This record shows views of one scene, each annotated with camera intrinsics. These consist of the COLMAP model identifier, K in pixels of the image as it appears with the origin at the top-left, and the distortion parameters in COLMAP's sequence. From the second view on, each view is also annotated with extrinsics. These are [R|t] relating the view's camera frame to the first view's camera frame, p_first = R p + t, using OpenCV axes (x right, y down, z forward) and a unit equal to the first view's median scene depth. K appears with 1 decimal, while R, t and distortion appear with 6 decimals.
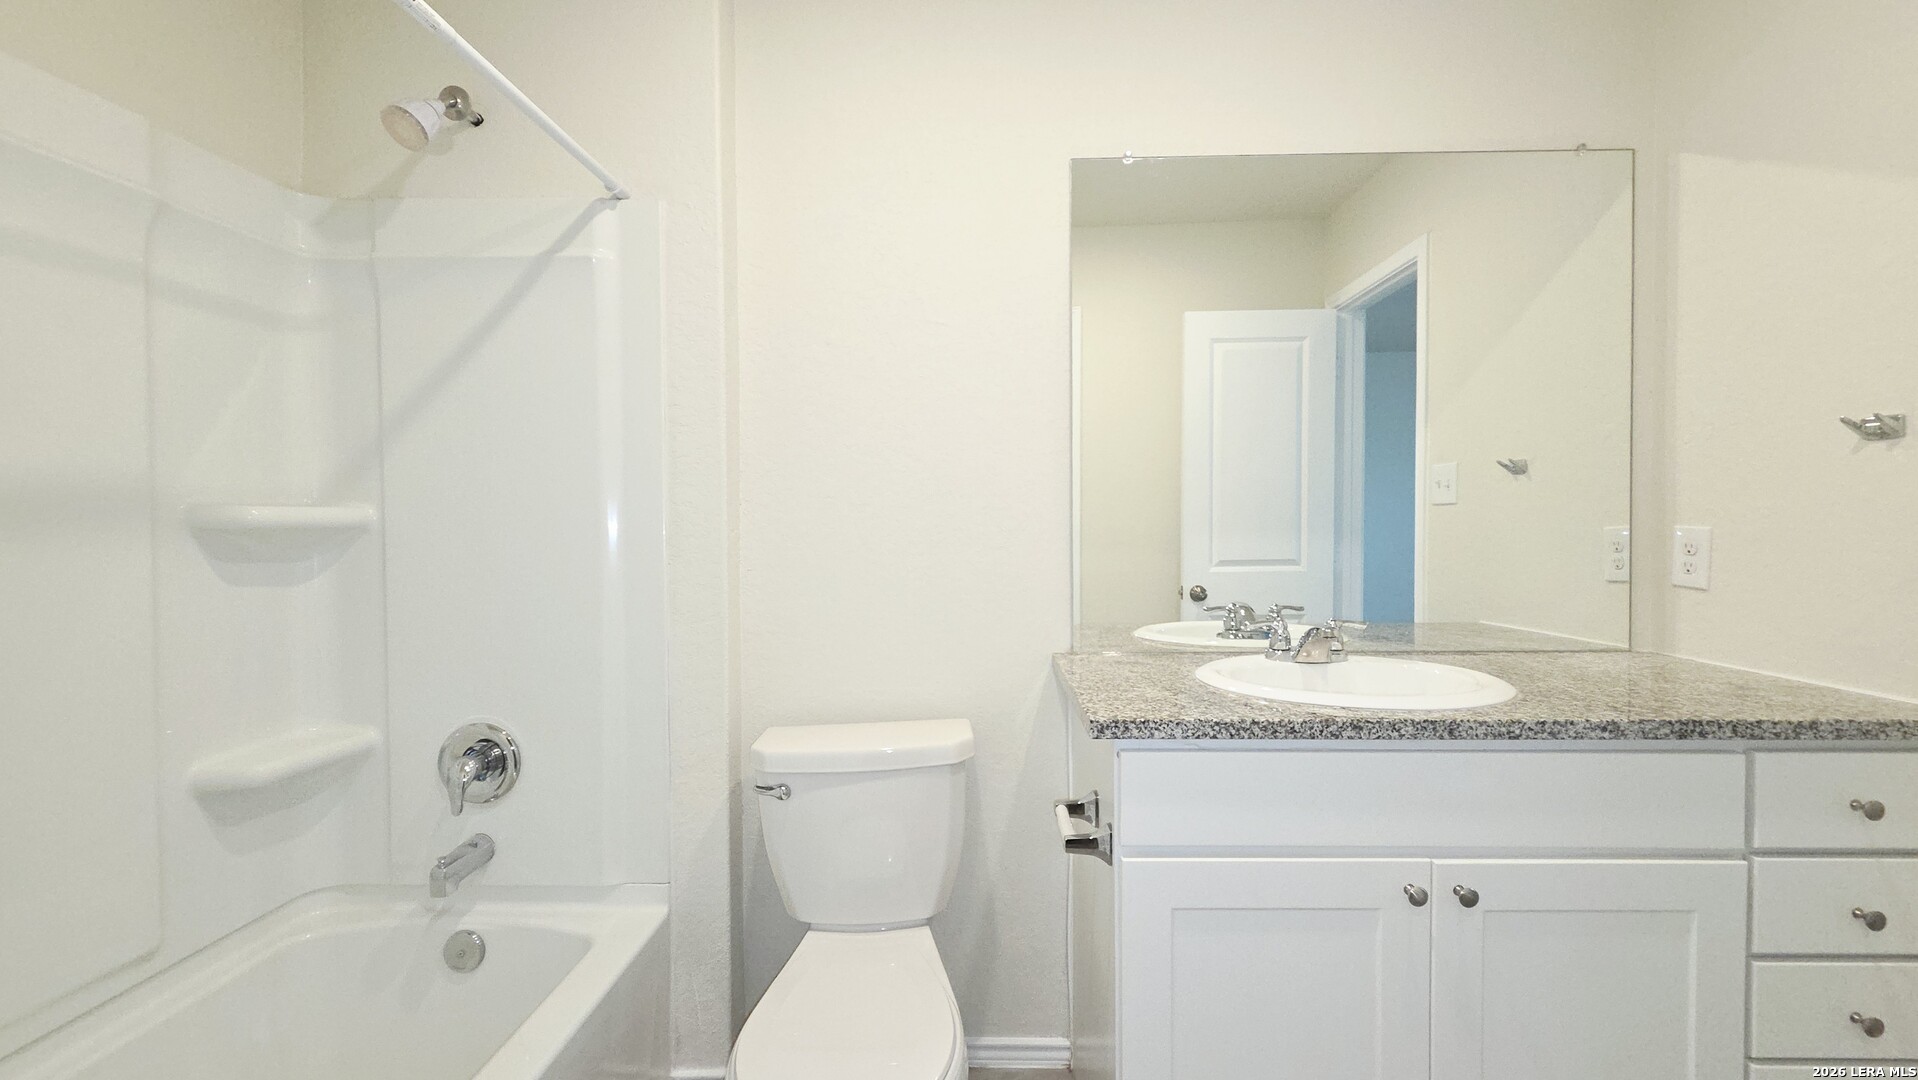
lens RADIAL K [[789.1, 0, 966.2], [0, 789.1, 539.0], [0, 0, 1]] dist [-0.004463, 0.000460]
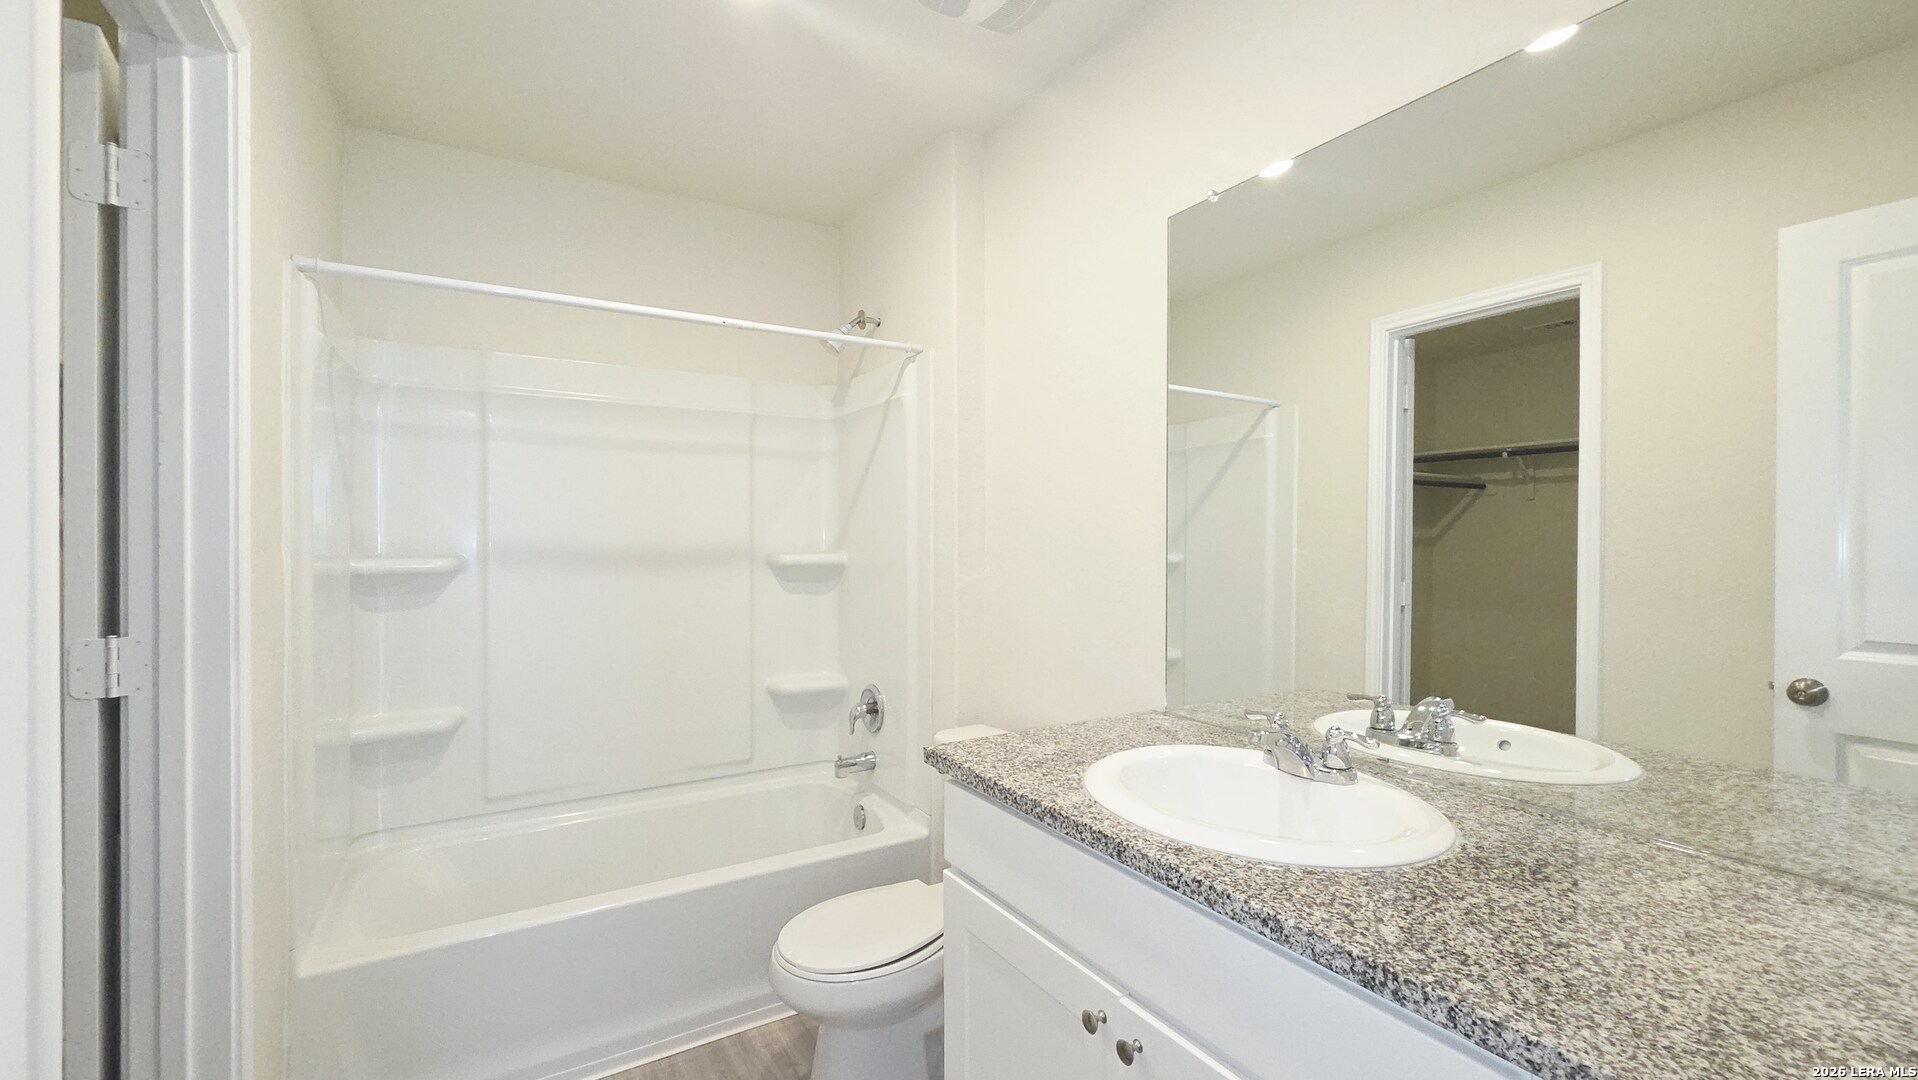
lens RADIAL K [[789.1, 0, 954.4], [0, 789.1, 541.9], [0, 0, 1]] dist [-0.004463, 0.000460]
pose [[0.528026, 0.007801, -0.849192, 1.124312], [-0.013401, 0.999910, 0.000853, -0.090282], [0.849122, 0.010930, 0.528083, 0.333744]]
